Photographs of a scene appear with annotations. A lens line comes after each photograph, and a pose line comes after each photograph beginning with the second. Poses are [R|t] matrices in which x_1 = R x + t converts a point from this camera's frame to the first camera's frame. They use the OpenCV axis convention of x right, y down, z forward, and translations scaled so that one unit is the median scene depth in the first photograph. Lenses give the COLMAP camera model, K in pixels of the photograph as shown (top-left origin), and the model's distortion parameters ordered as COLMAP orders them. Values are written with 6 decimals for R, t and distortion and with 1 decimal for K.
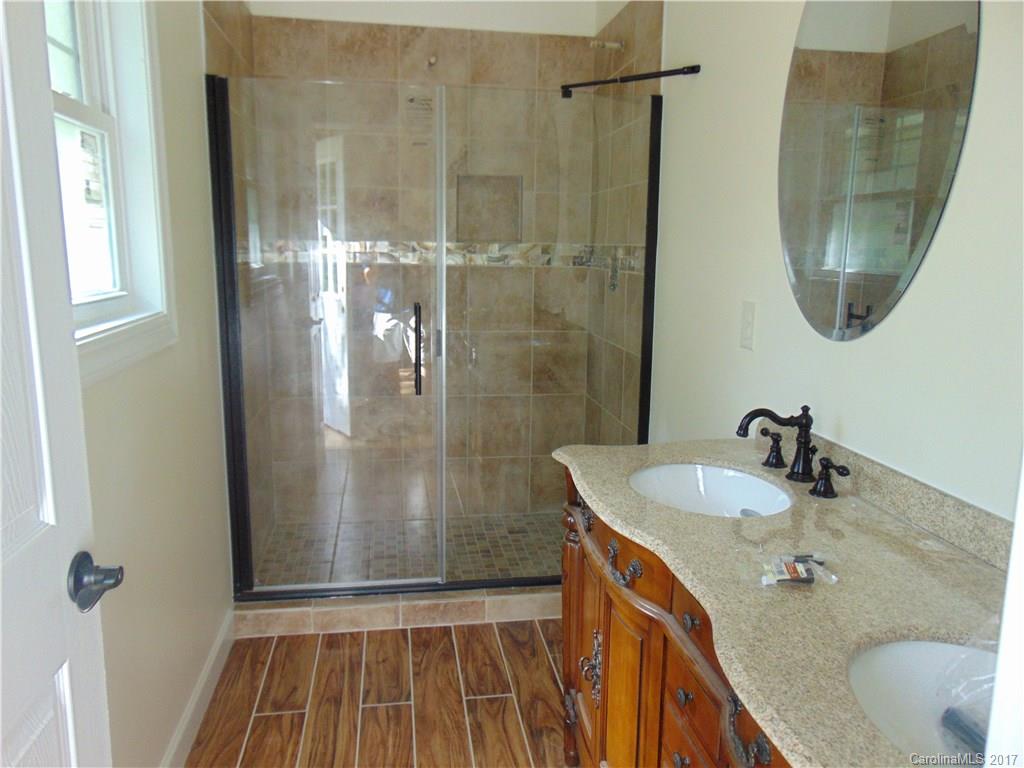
lens RADIAL K [[765.7, 0, 508.4], [0, 765.7, 384.3], [0, 0, 1]] dist [-0.006426, 0.032647]
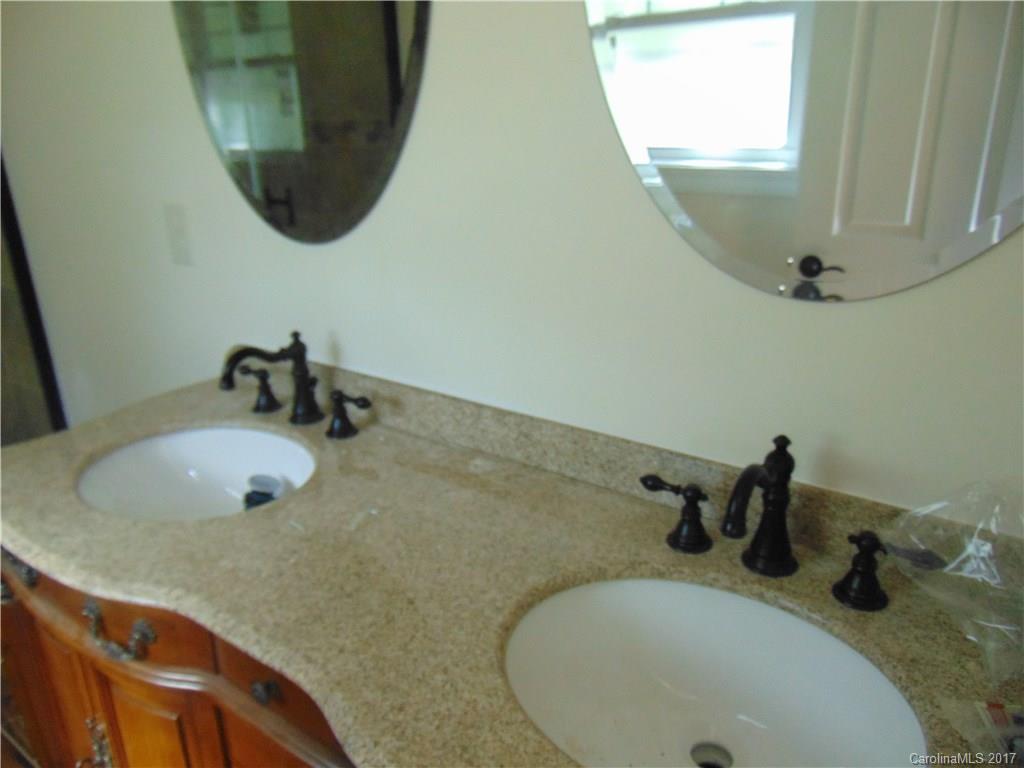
lens RADIAL K [[765.7, 0, 516.9], [0, 765.7, 390.1], [0, 0, 1]] dist [-0.006426, 0.032647]
pose [[0.707319, -0.265144, 0.655285, 0.012554], [0.156970, 0.962760, 0.220121, -0.060038], [-0.689246, -0.052835, 0.722598, 0.292049]]
